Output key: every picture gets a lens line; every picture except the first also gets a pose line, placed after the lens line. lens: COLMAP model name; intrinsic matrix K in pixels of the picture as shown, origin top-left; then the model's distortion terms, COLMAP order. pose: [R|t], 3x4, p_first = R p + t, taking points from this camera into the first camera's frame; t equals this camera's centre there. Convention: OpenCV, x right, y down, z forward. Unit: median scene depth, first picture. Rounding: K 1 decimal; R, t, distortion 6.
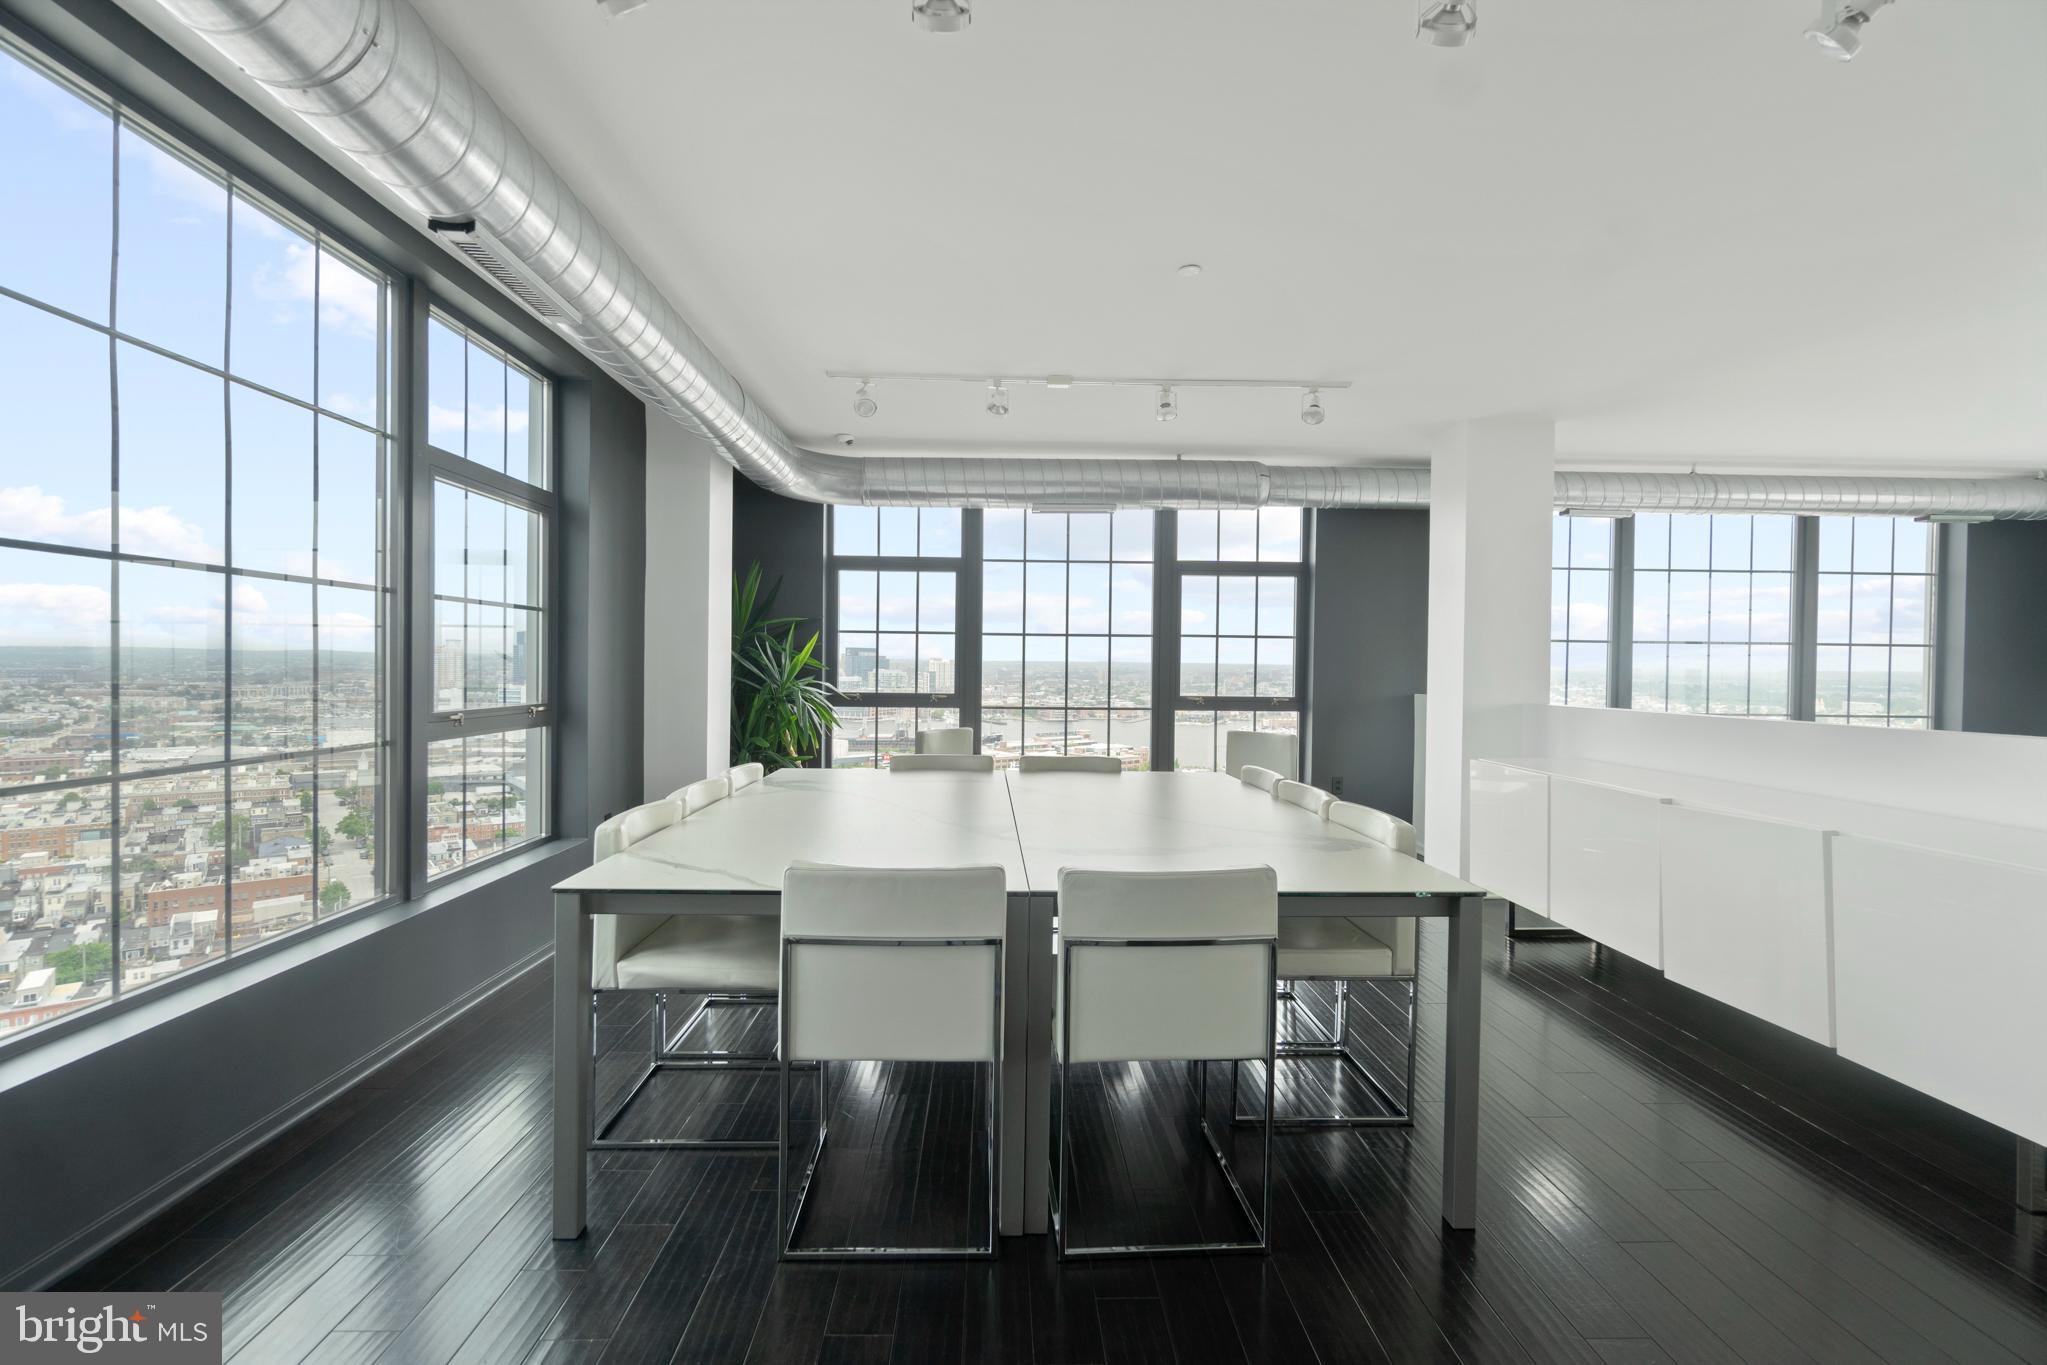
lens RADIAL K [[879.0, 0, 1015.6], [0, 879.0, 677.0], [0, 0, 1]] dist [-0.000525, 0.000097]
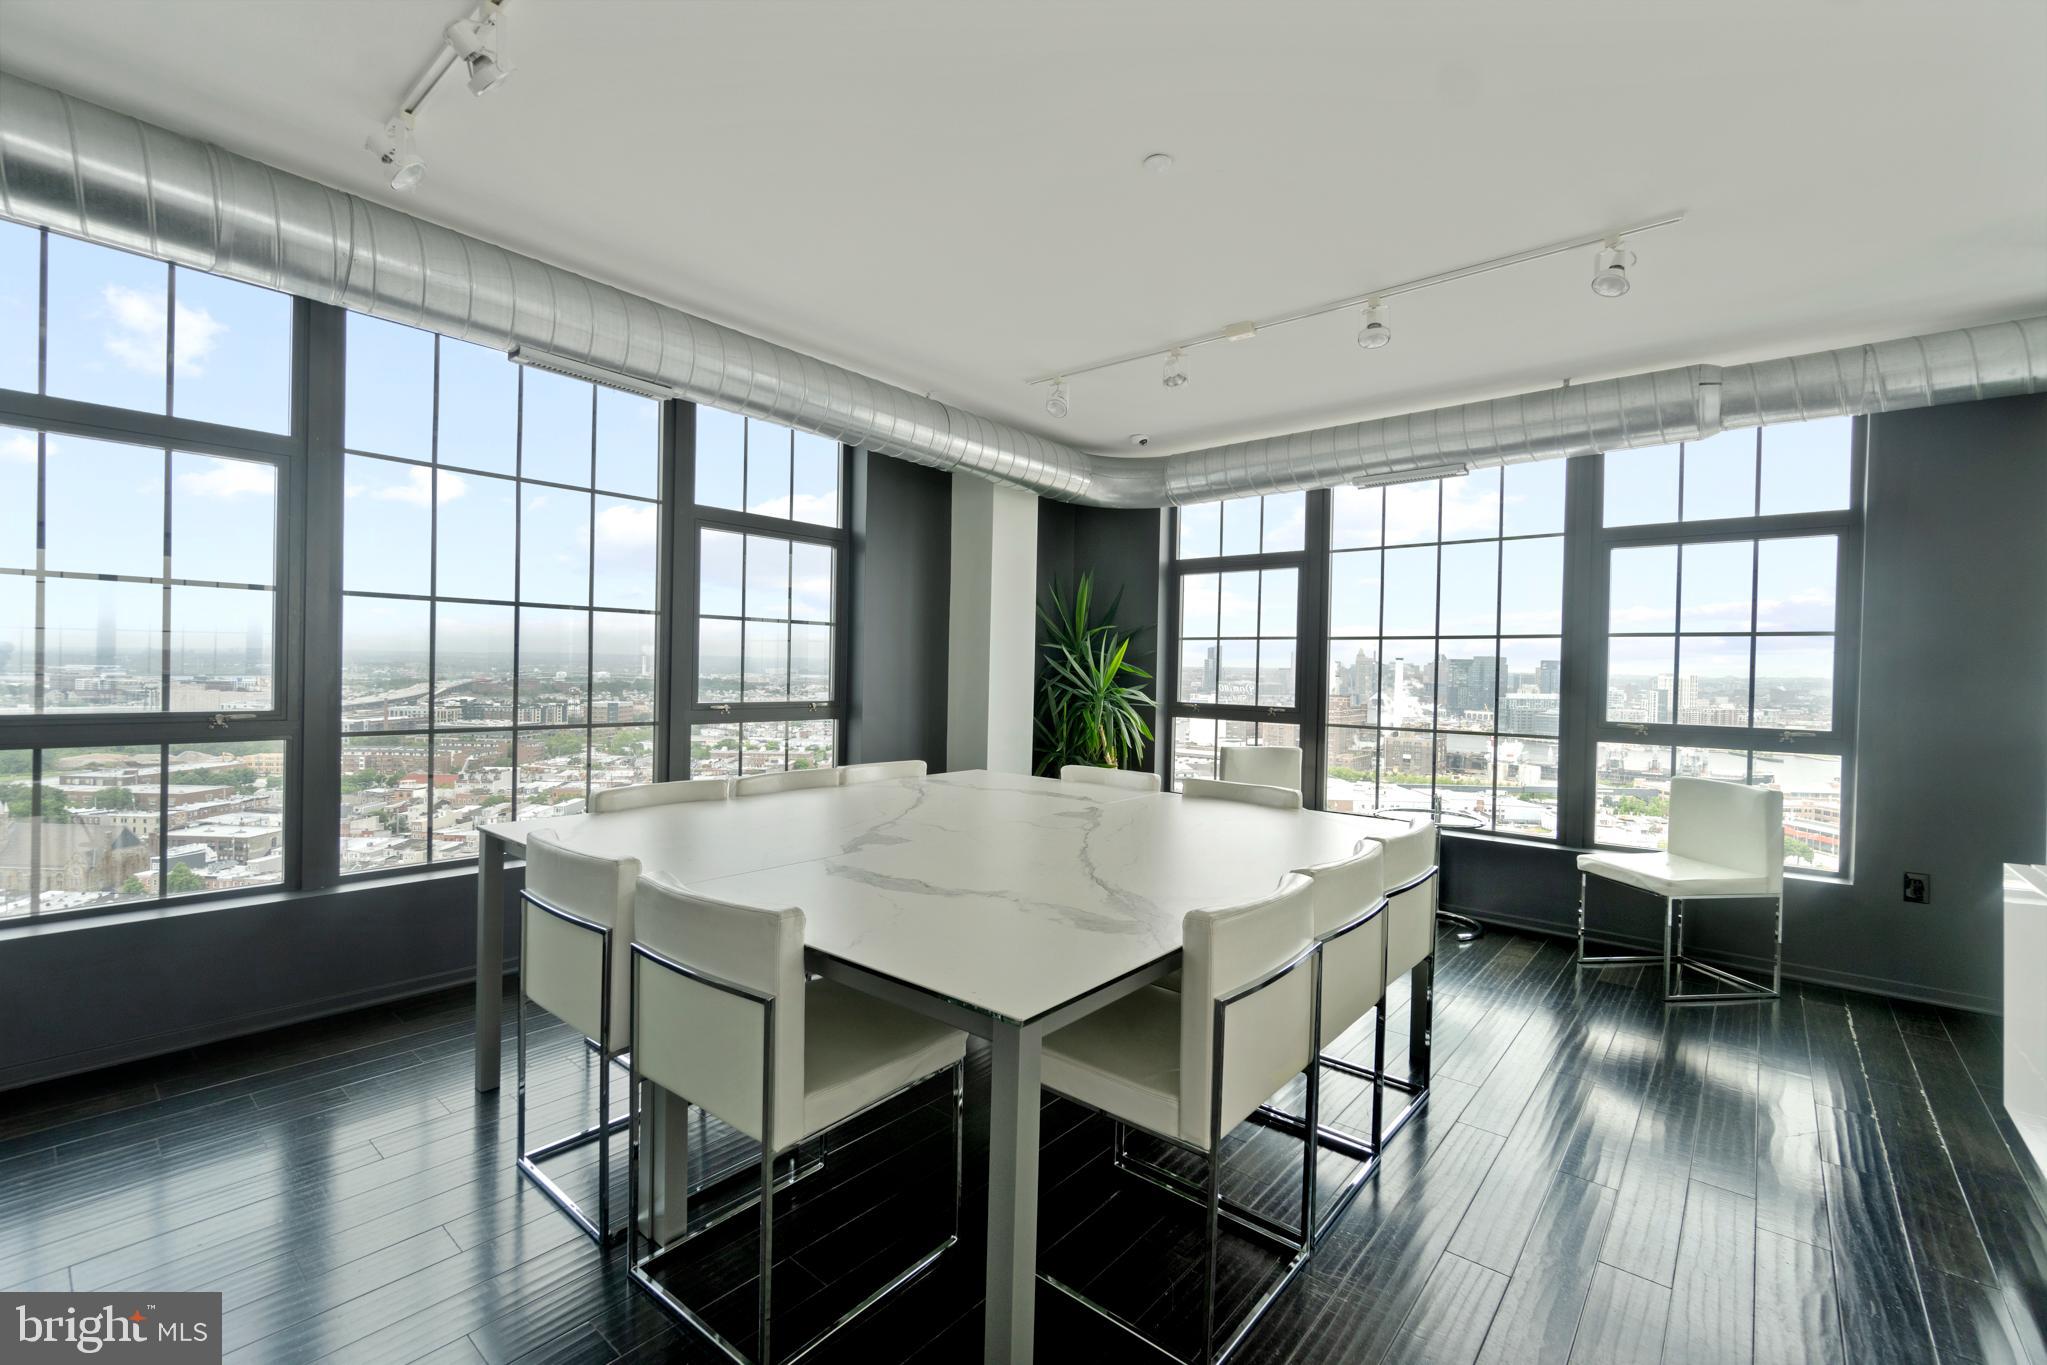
lens RADIAL K [[892.7, 0, 1026.9], [0, 892.7, 692.1], [0, 0, 1]] dist [0.001207, 0.000041]
pose [[0.737297, 0.020039, -0.675271, 0.327653], [-0.017510, 0.999791, 0.010551, -0.001242], [0.675342, 0.004045, 0.737494, 0.169787]]
